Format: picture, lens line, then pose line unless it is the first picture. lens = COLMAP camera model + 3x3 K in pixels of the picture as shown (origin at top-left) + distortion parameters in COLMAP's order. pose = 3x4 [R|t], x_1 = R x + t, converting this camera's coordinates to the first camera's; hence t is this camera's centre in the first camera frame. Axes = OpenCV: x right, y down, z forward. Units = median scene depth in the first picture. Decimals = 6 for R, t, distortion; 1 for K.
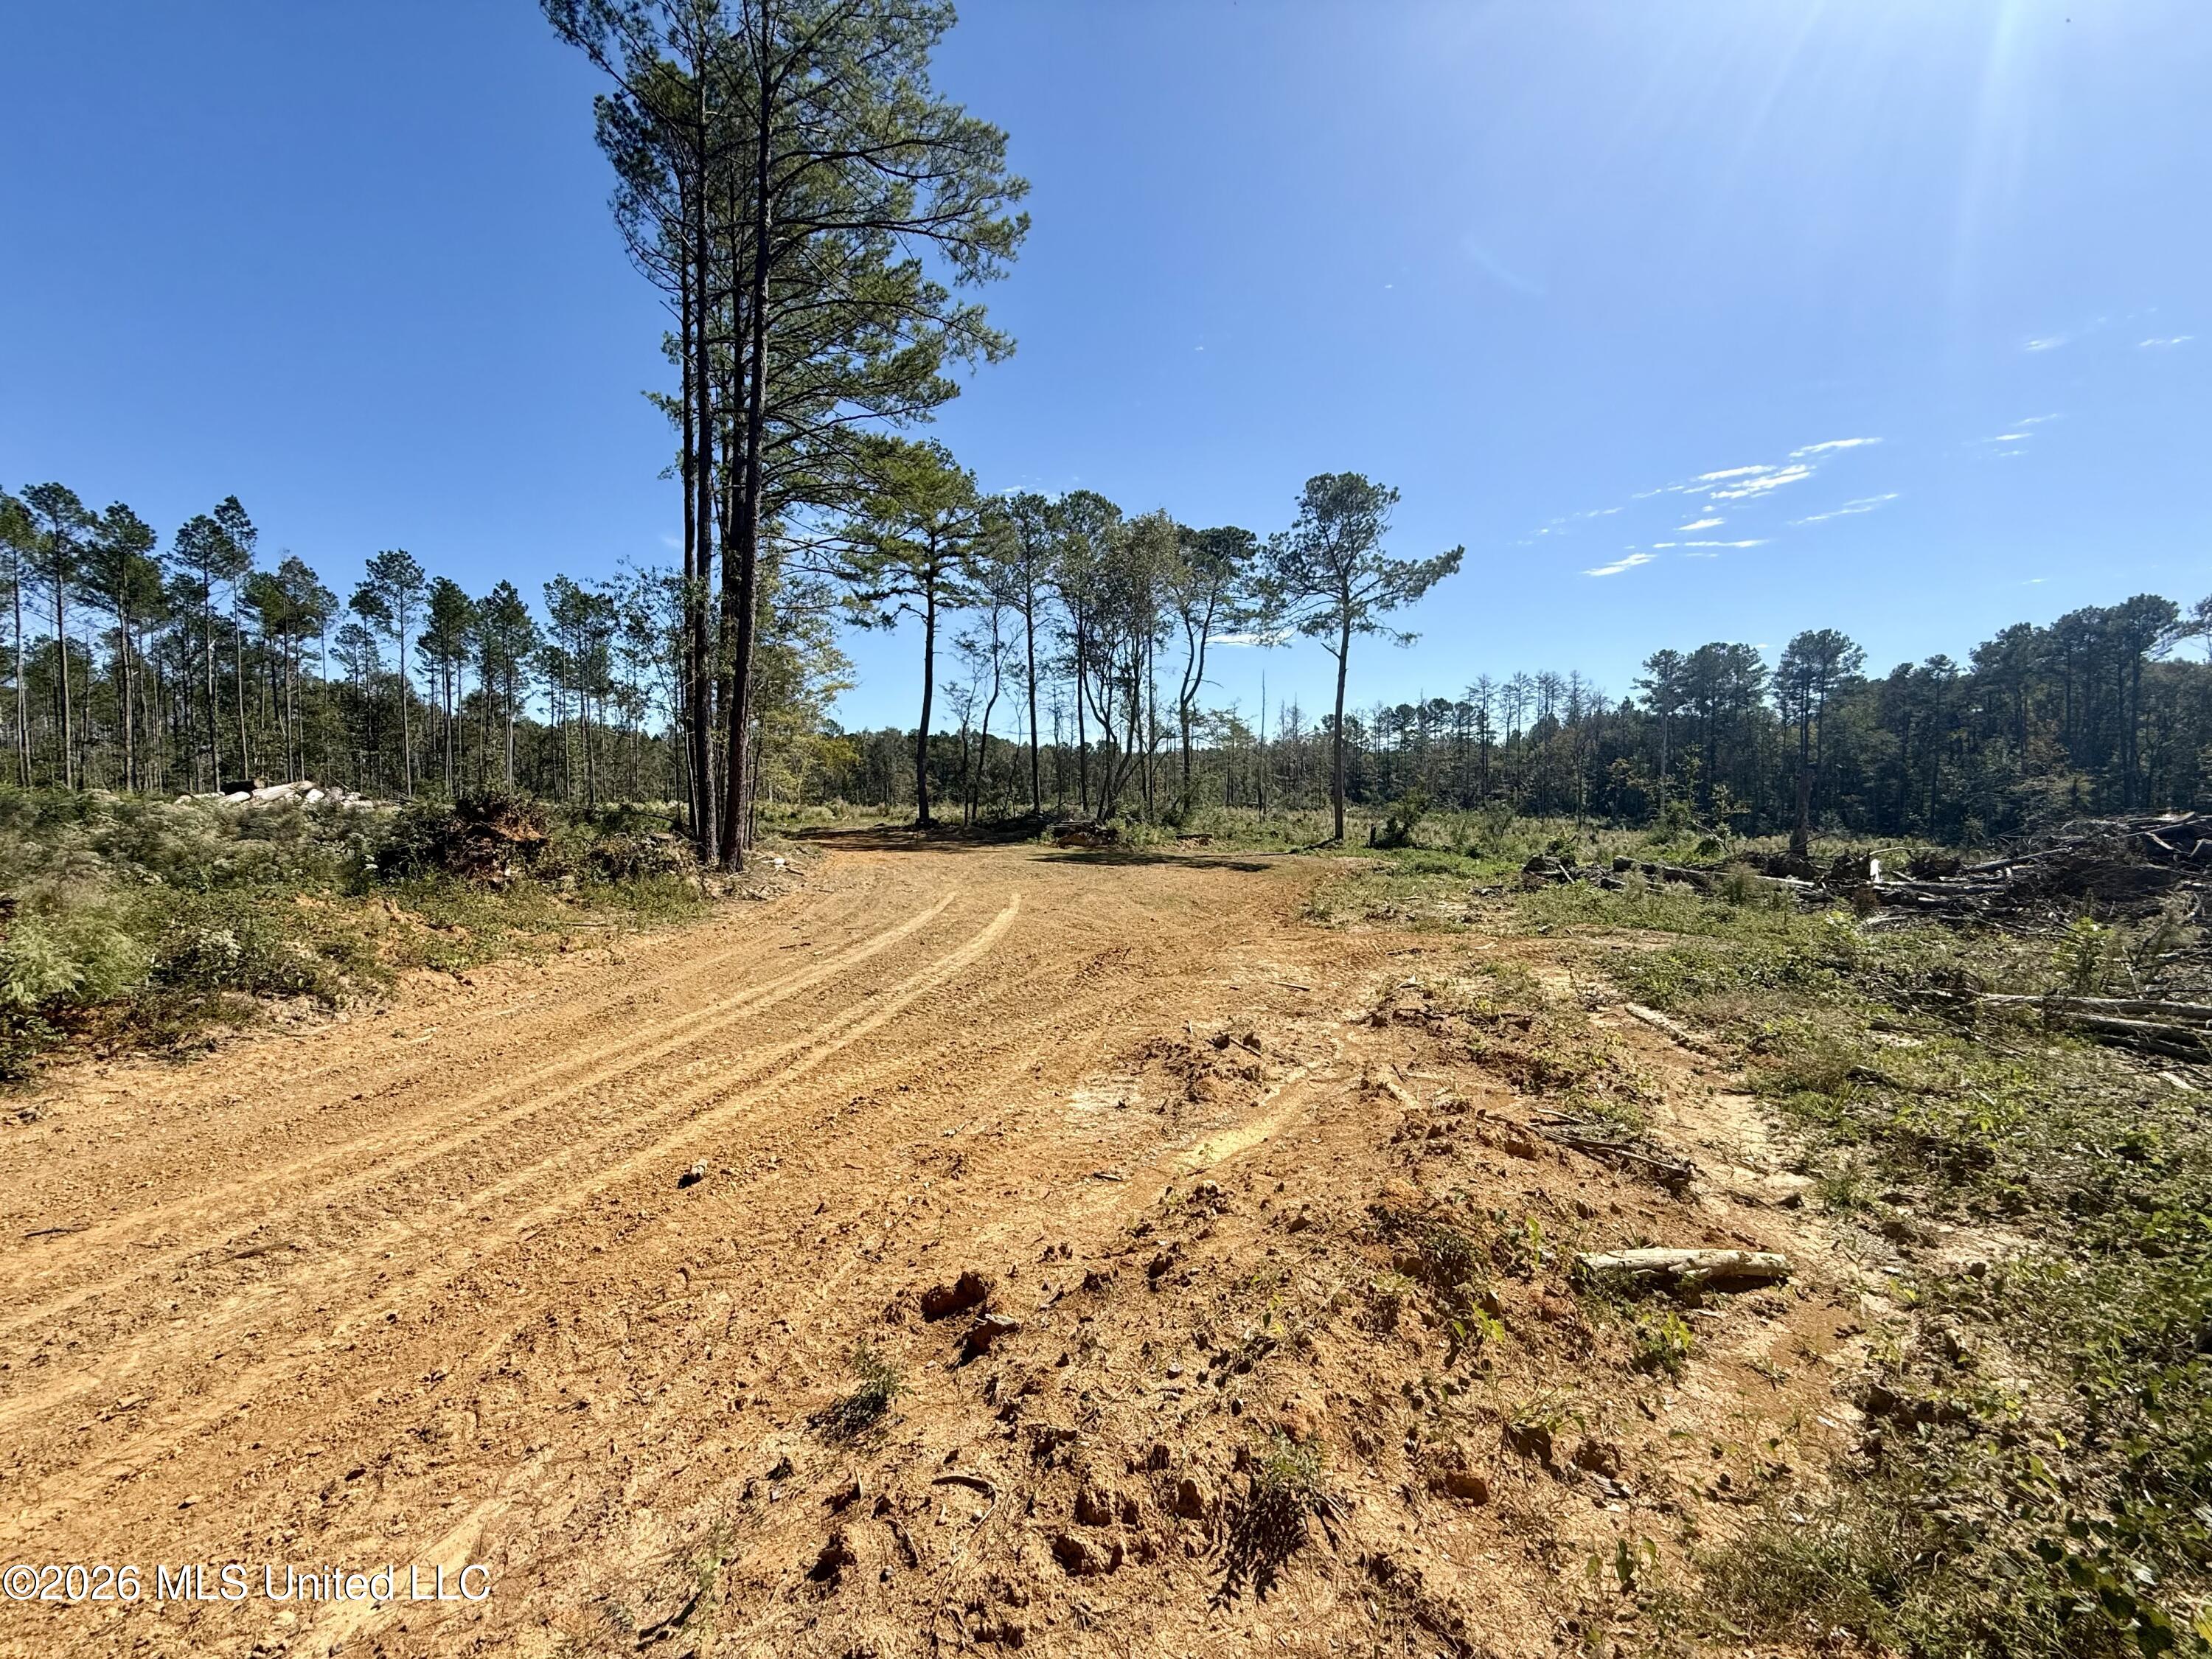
lens RADIAL K [[903.8, 0, 1106.0], [0, 903.8, 829.5], [0, 0, 1]] dist [-0.002222, -0.000100]
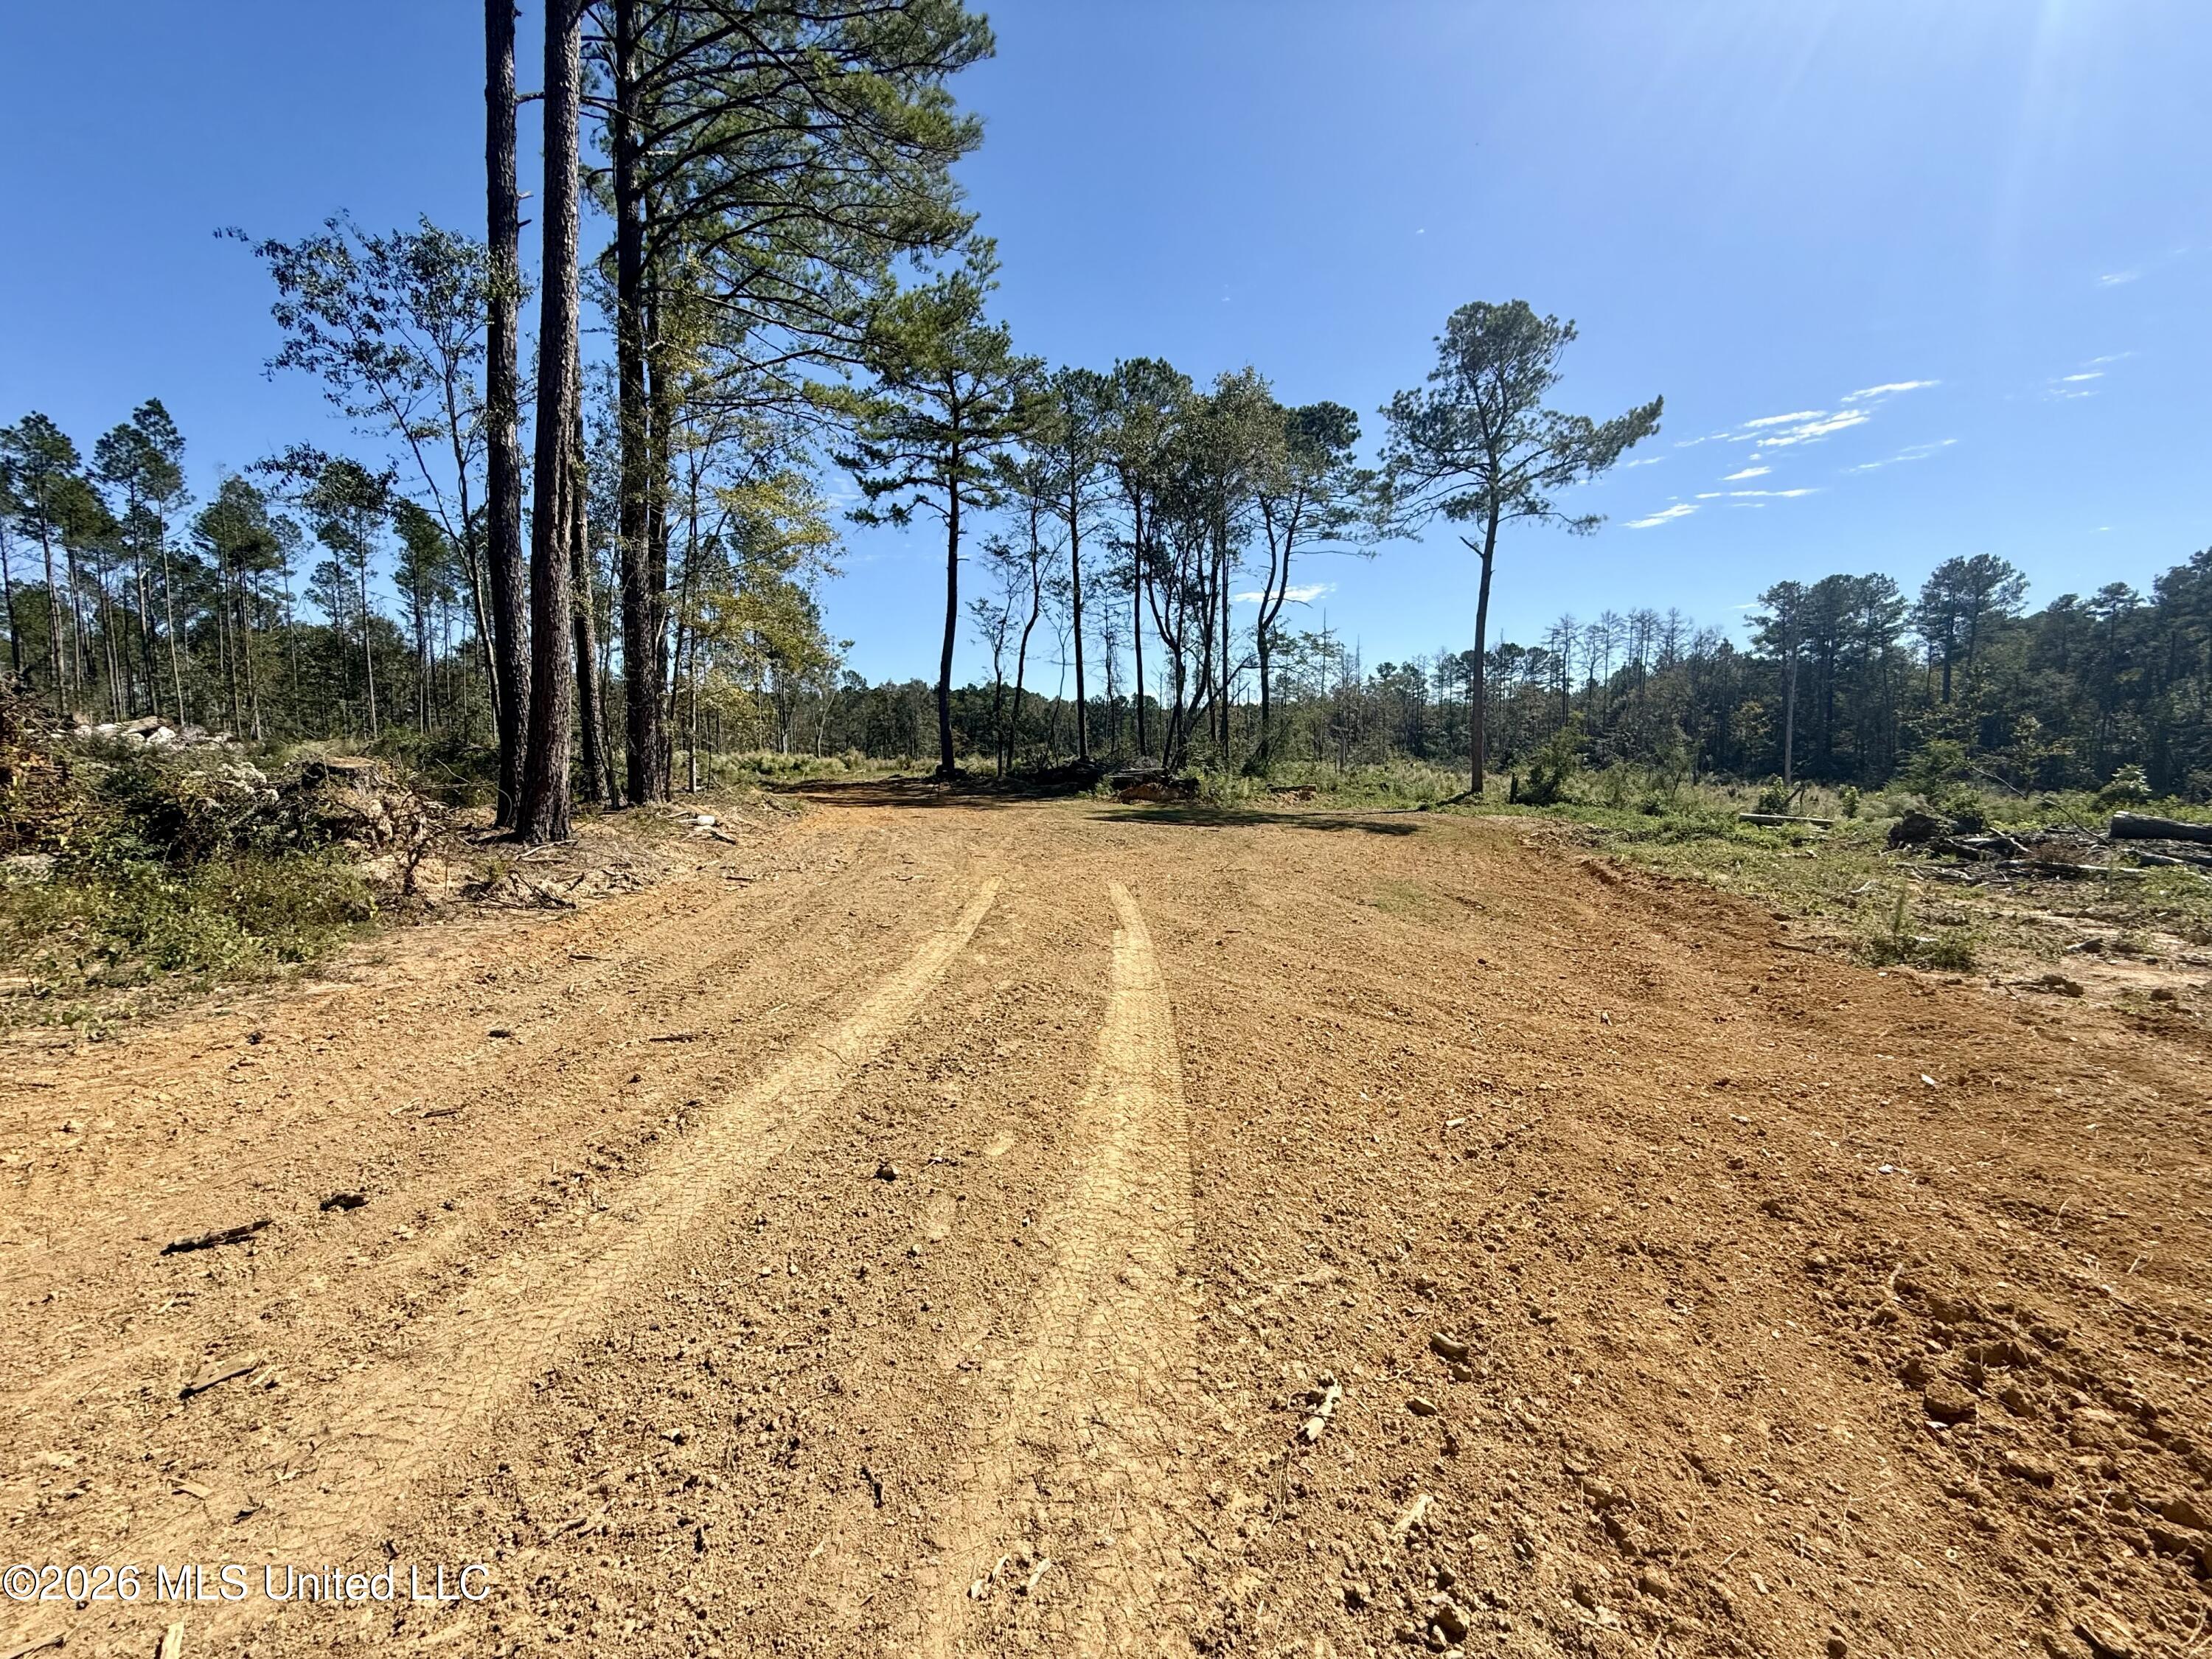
lens RADIAL K [[903.8, 0, 1106.0], [0, 903.8, 829.5], [0, 0, 1]] dist [-0.002222, -0.000100]
pose [[0.999528, 0.000971, -0.030699, -0.032368], [0.000399, 0.999006, 0.044565, 0.006458], [0.030712, -0.044556, 0.998535, 0.179492]]
